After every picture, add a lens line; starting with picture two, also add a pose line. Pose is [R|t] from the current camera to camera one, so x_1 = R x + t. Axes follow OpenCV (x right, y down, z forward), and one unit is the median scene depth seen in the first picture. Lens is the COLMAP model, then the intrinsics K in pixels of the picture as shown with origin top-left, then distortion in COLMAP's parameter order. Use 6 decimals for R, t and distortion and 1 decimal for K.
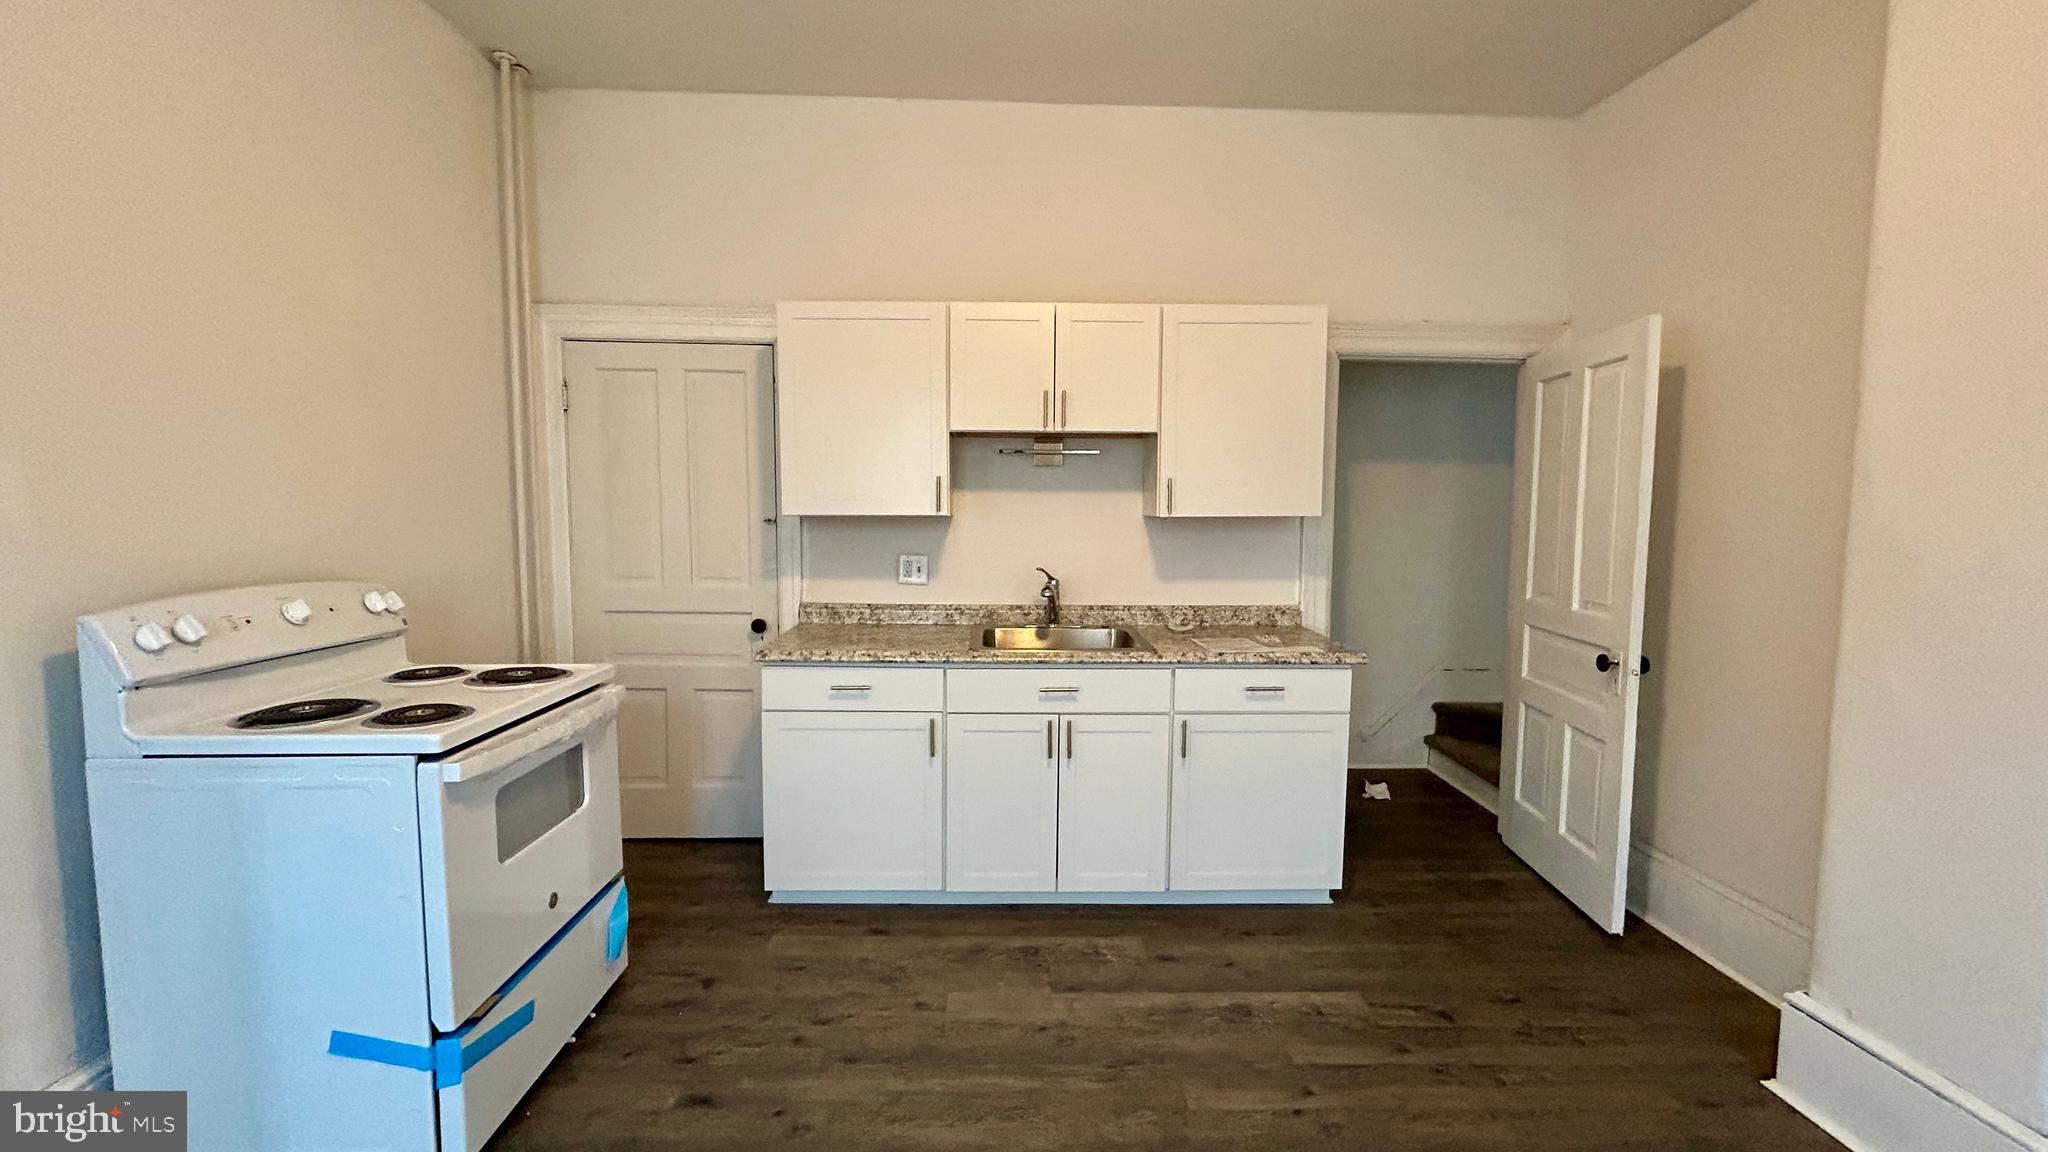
lens RADIAL K [[813.9, 0, 1019.2], [0, 813.9, 570.2], [0, 0, 1]] dist [-0.002168, 0.000099]
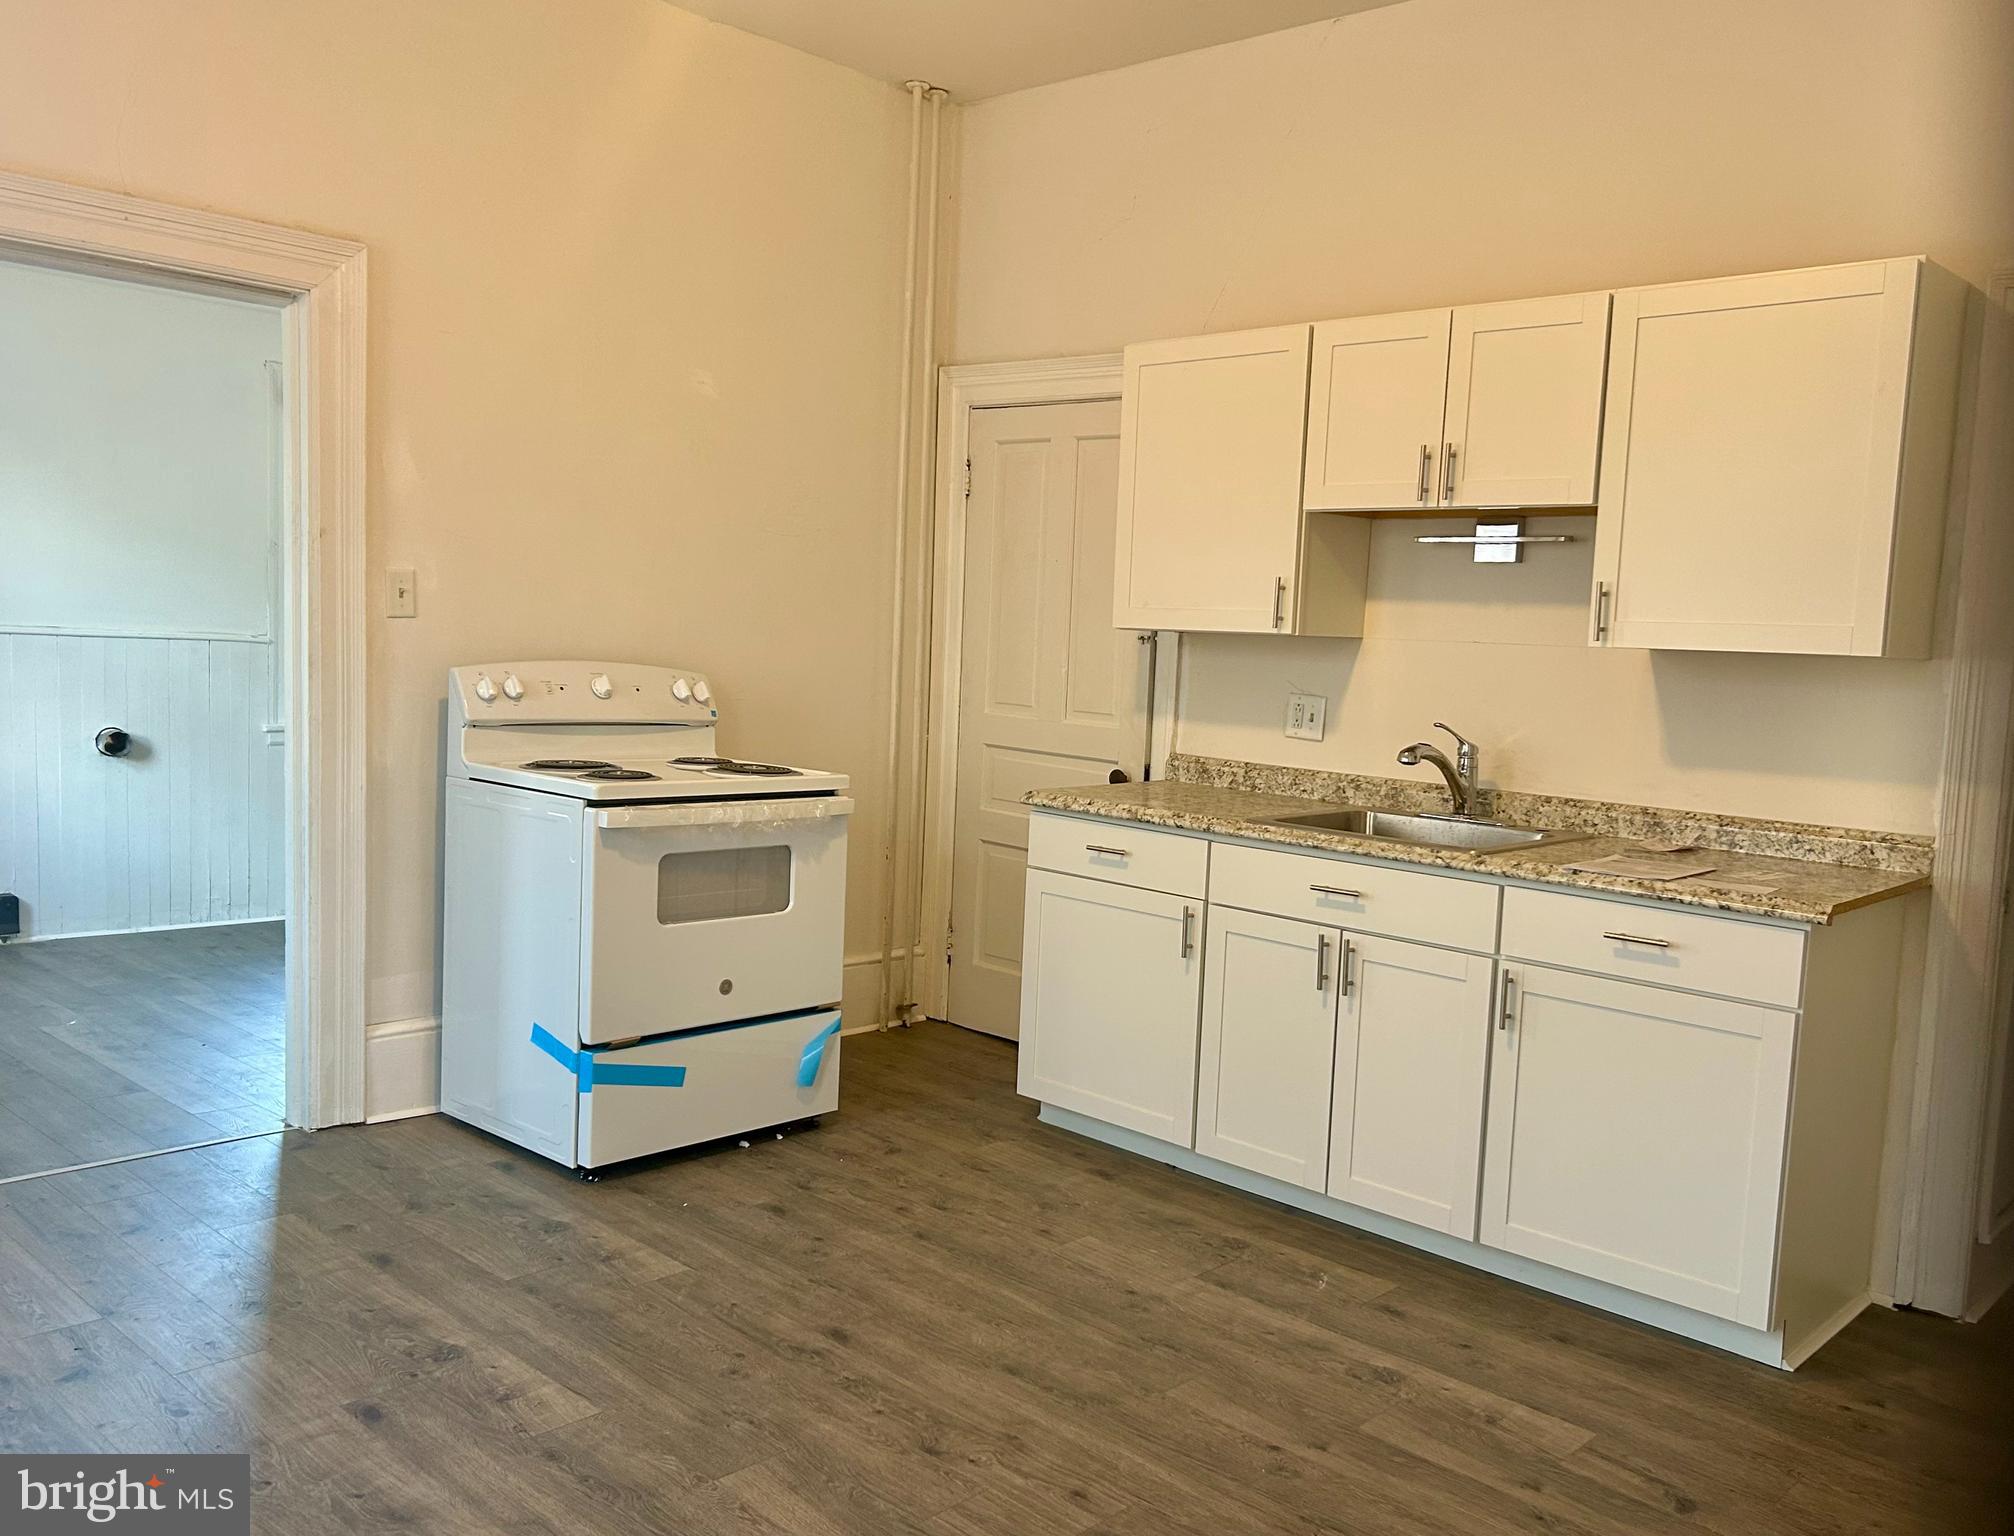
lens RADIAL K [[1647.2, 0, 1074.2], [0, 1647.2, 795.7], [0, 0, 1]] dist [0.056522, -0.045164]
pose [[0.725548, 0.097491, -0.681231, 0.815798], [-0.096010, 0.994573, 0.040077, 0.033467], [0.681441, 0.036327, 0.730971, -0.156292]]
